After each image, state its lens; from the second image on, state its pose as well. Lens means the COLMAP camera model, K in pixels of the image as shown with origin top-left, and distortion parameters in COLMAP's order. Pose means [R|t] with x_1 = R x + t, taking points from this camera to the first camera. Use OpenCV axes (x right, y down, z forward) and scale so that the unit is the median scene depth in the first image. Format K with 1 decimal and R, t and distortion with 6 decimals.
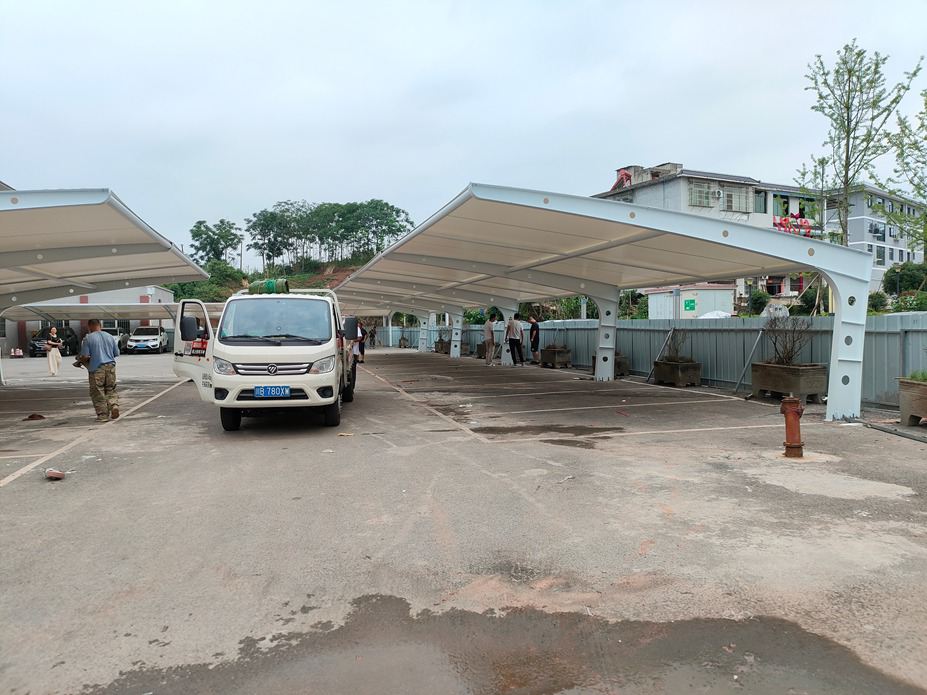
lens RADIAL K [[675.0, 0, 465.8], [0, 675.0, 342.6], [0, 0, 1]] dist [0.050253, -0.037162]
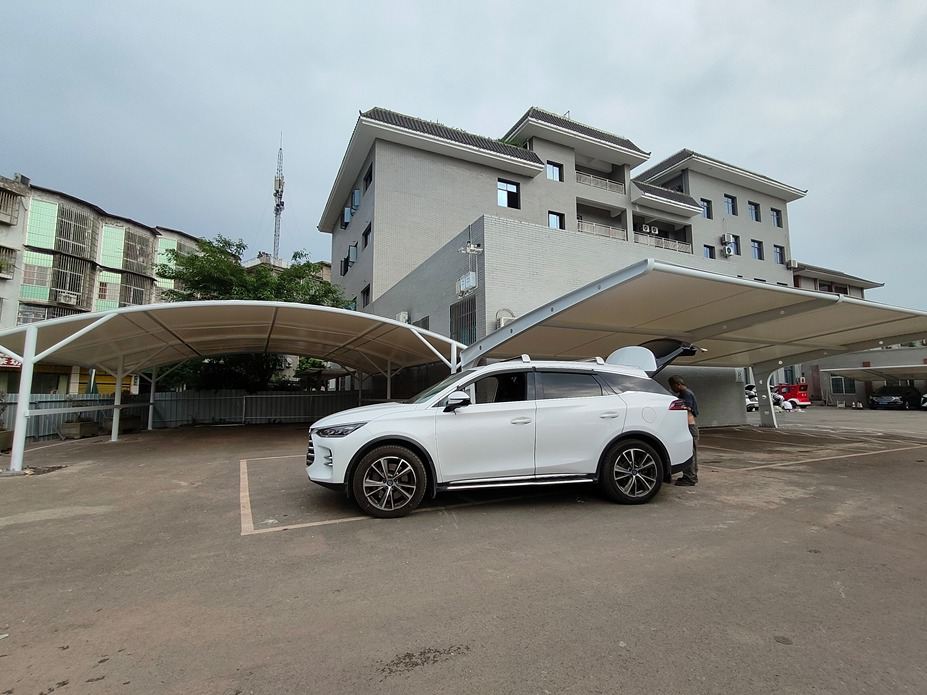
lens RADIAL K [[428.9, 0, 459.9], [0, 428.9, 347.1], [0, 0, 1]] dist [0.004365, 0.000585]
pose [[0.169593, -0.090876, -0.981315, 0.021895], [-0.022717, 0.995114, -0.096079, 0.000227], [0.985252, 0.038587, 0.166700, 0.107734]]
